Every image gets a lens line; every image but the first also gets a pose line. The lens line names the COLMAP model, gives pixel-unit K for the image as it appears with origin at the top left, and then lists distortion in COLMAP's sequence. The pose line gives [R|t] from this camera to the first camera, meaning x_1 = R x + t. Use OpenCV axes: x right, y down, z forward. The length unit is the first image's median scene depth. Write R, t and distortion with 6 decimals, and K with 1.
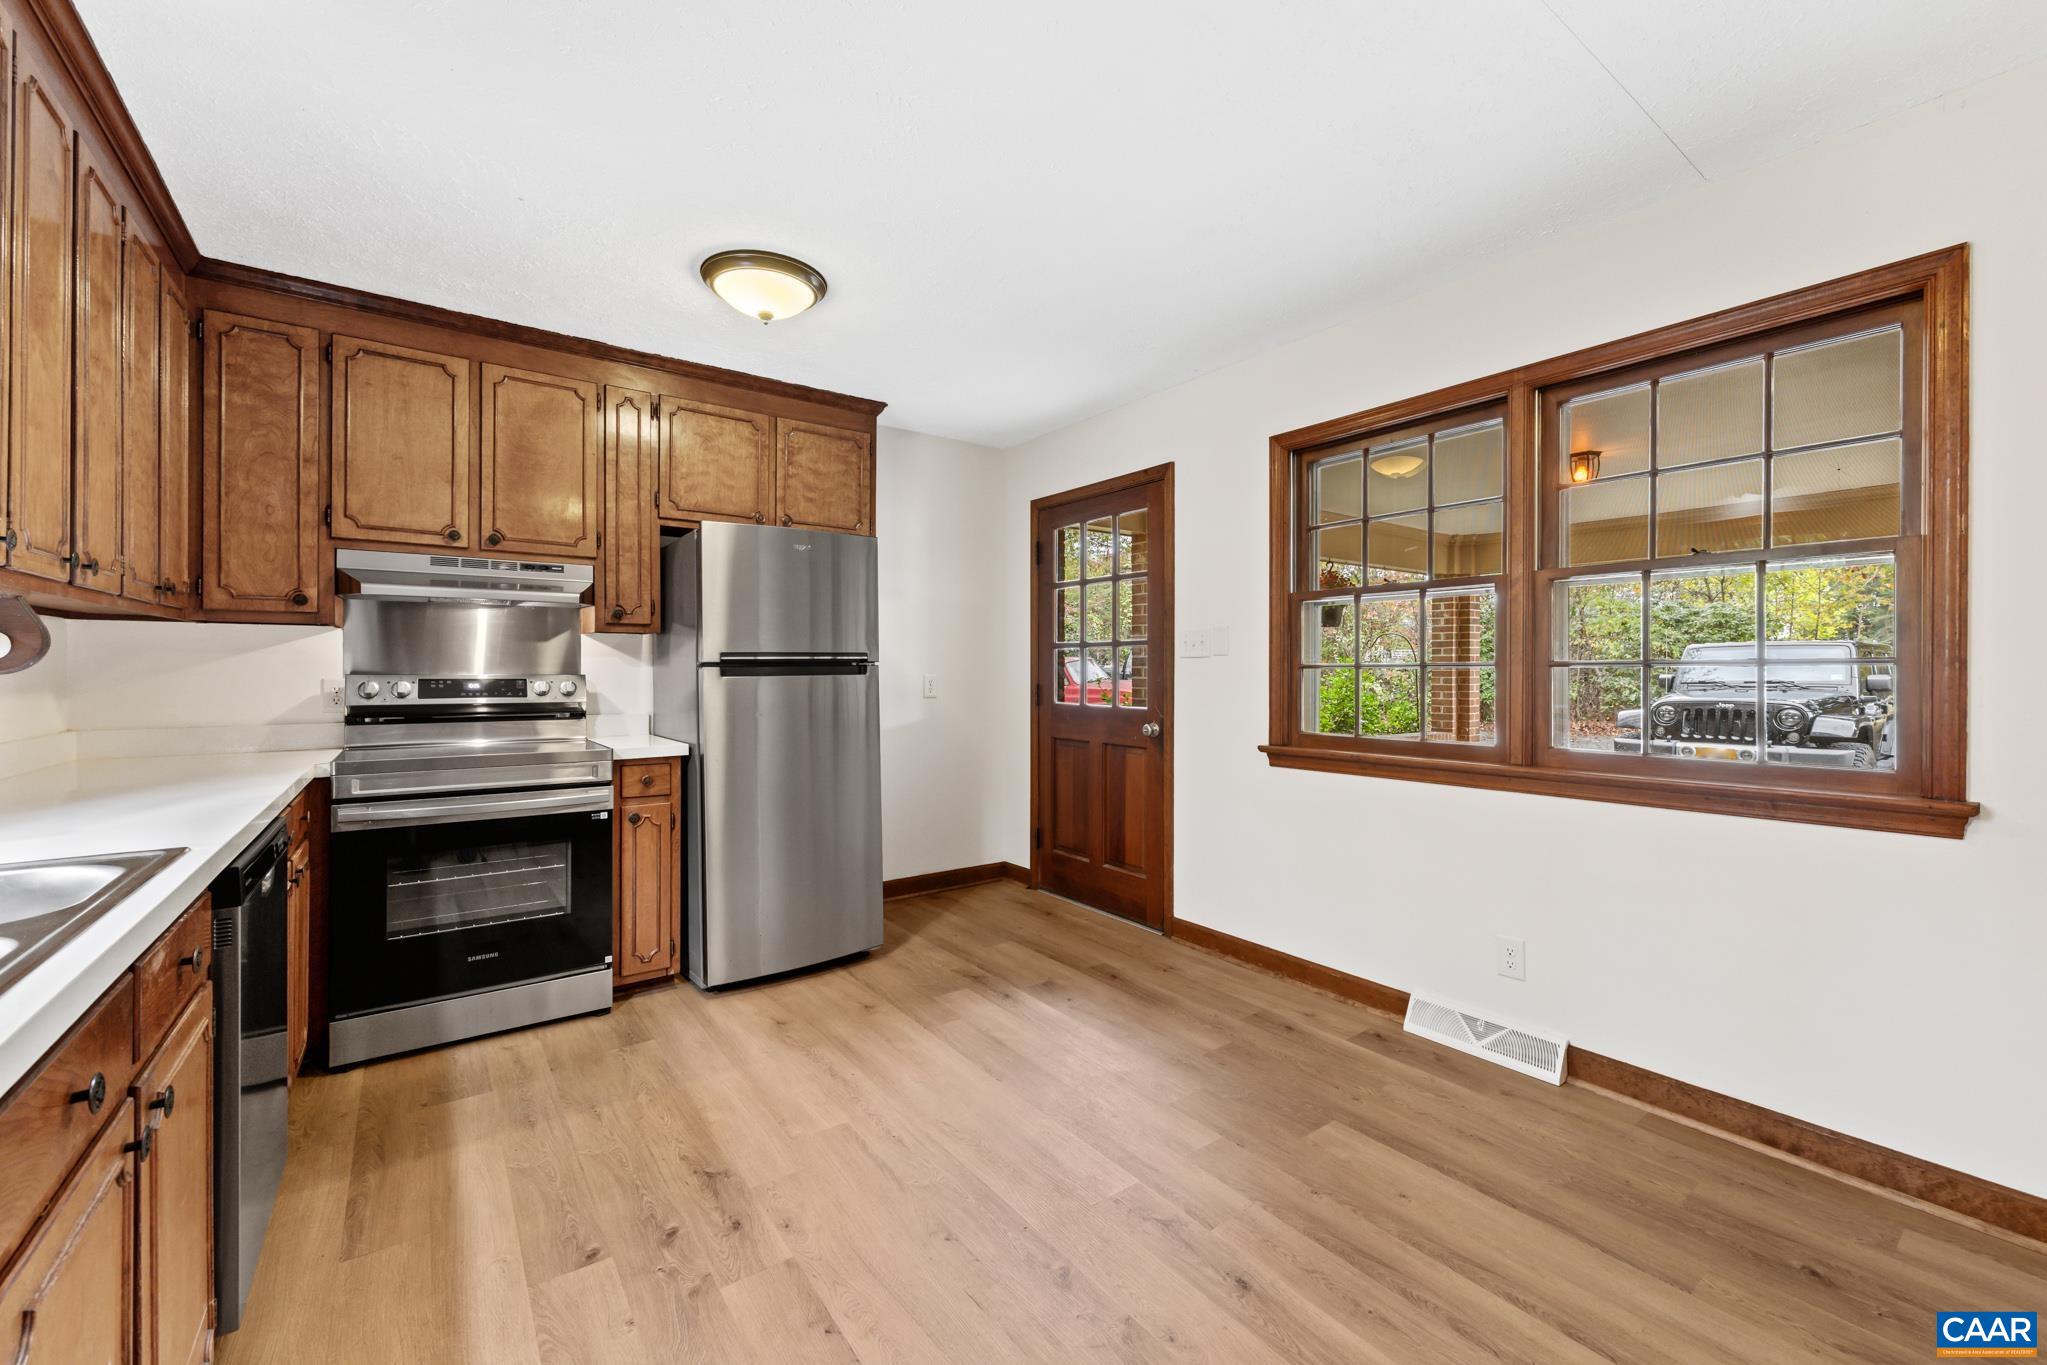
lens RADIAL K [[821.2, 0, 1016.5], [0, 821.2, 671.3], [0, 0, 1]] dist [0.000455, 0.000043]
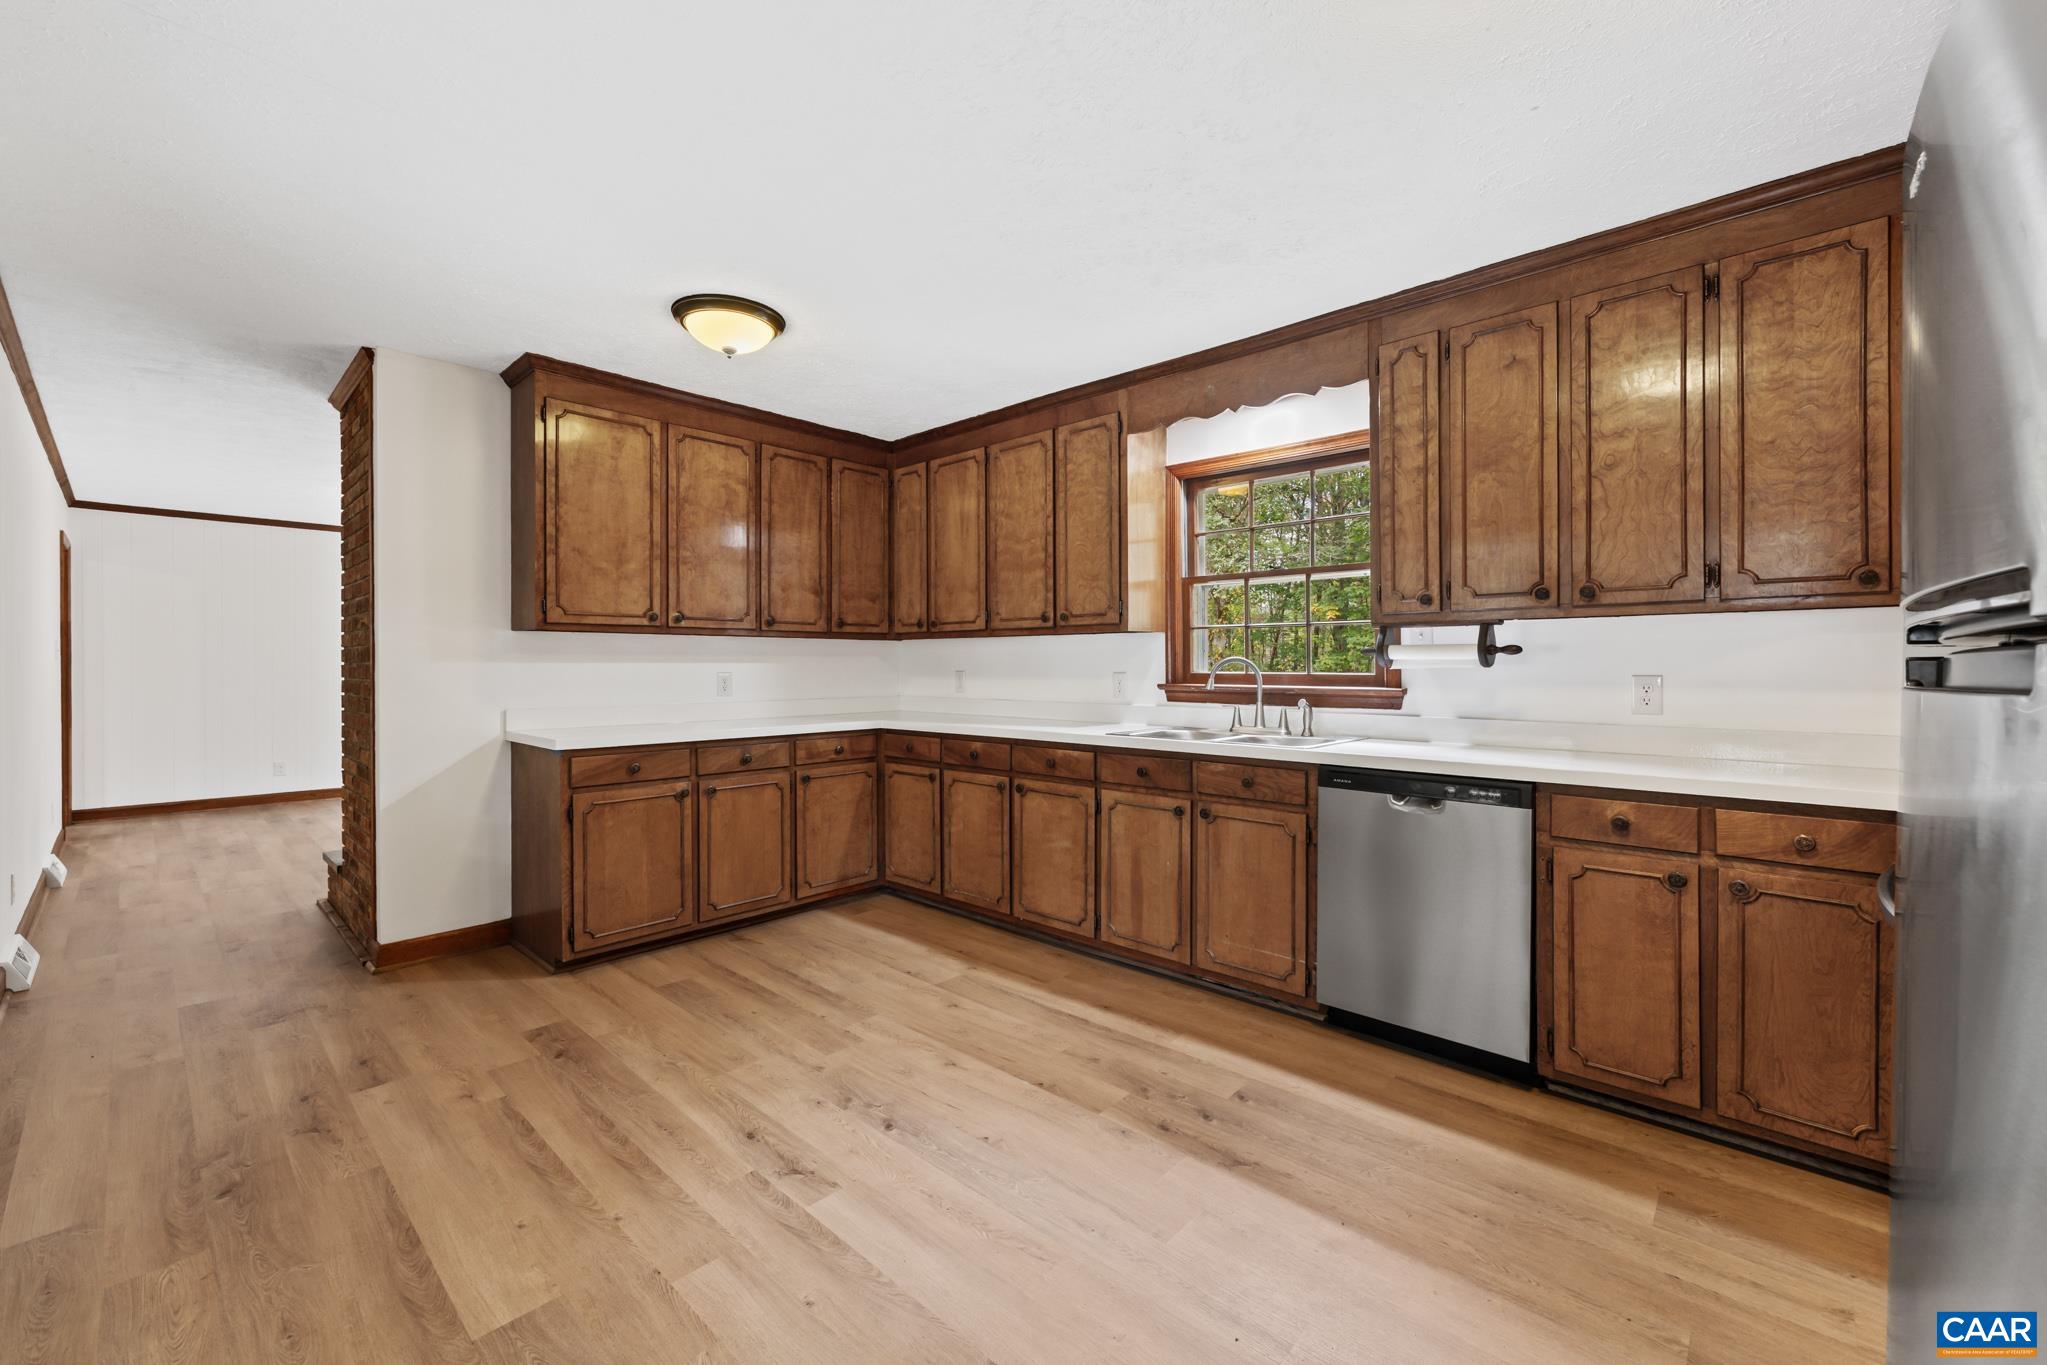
lens RADIAL K [[821.2, 0, 1025.1], [0, 821.2, 668.1], [0, 0, 1]] dist [0.000455, 0.000043]
pose [[-0.979231, 0.001012, -0.202743, 0.096498], [0.000034, 0.999988, 0.004827, -0.003408], [0.202746, 0.004720, -0.979220, 2.043633]]
